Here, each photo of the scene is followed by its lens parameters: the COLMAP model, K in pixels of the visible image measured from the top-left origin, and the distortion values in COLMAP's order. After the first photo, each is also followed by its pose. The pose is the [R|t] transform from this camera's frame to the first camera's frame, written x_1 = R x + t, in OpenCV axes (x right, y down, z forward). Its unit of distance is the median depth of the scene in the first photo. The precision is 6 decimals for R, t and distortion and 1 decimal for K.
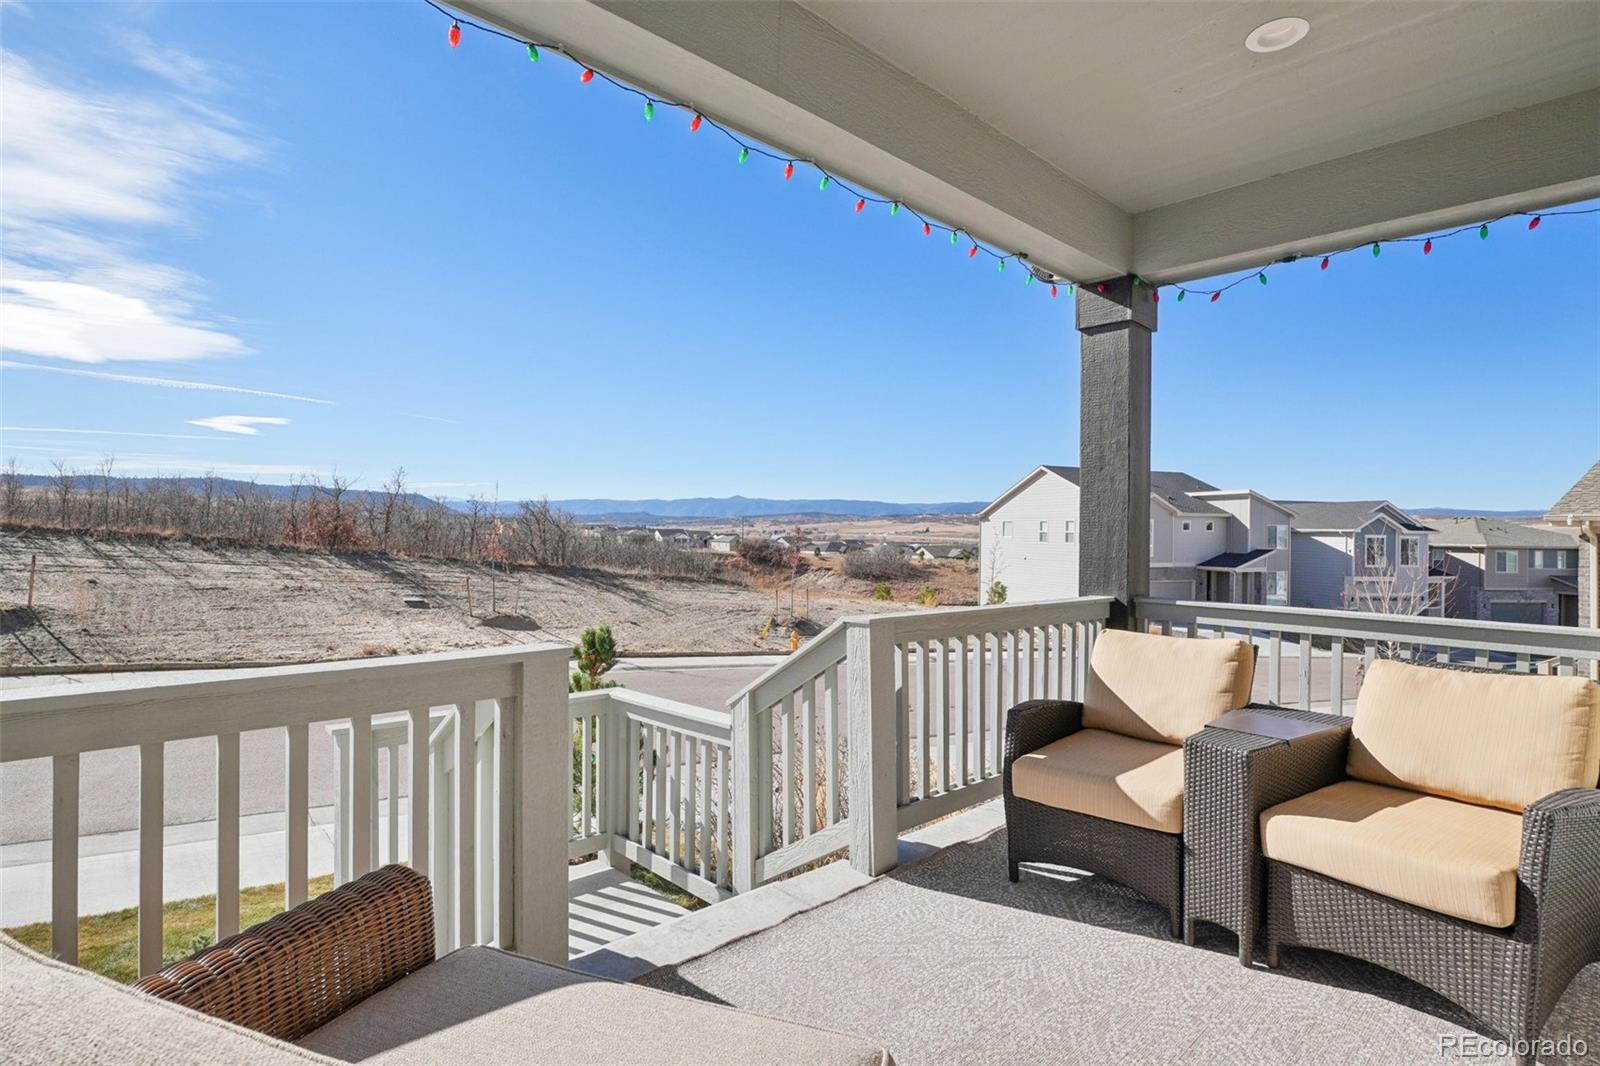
lens RADIAL K [[785.0, 0, 794.7], [0, 785.0, 536.2], [0, 0, 1]] dist [-0.030224, 0.009670]
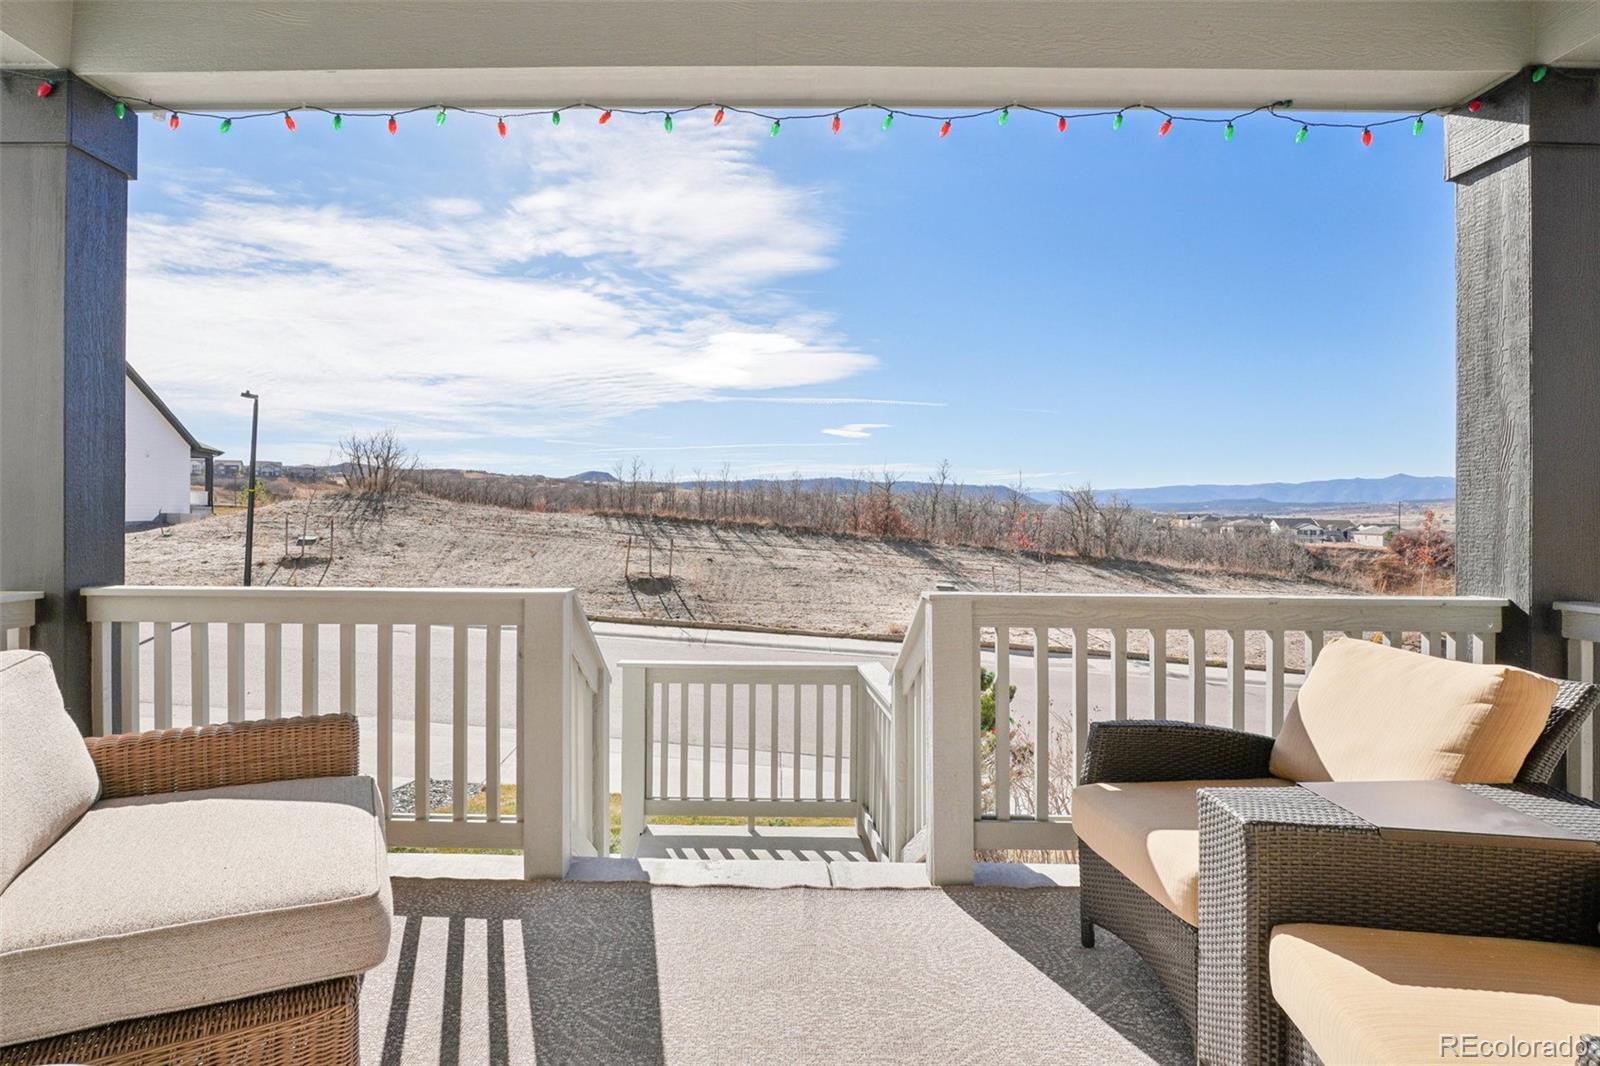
lens RADIAL K [[839.6, 0, 799.9], [0, 839.6, 524.8], [0, 0, 1]] dist [-0.023013, 0.002879]
pose [[0.731024, -0.005329, -0.682330, 0.145614], [0.001039, 0.999977, -0.006697, 0.007640], [0.682350, 0.004187, 0.731013, 0.047048]]
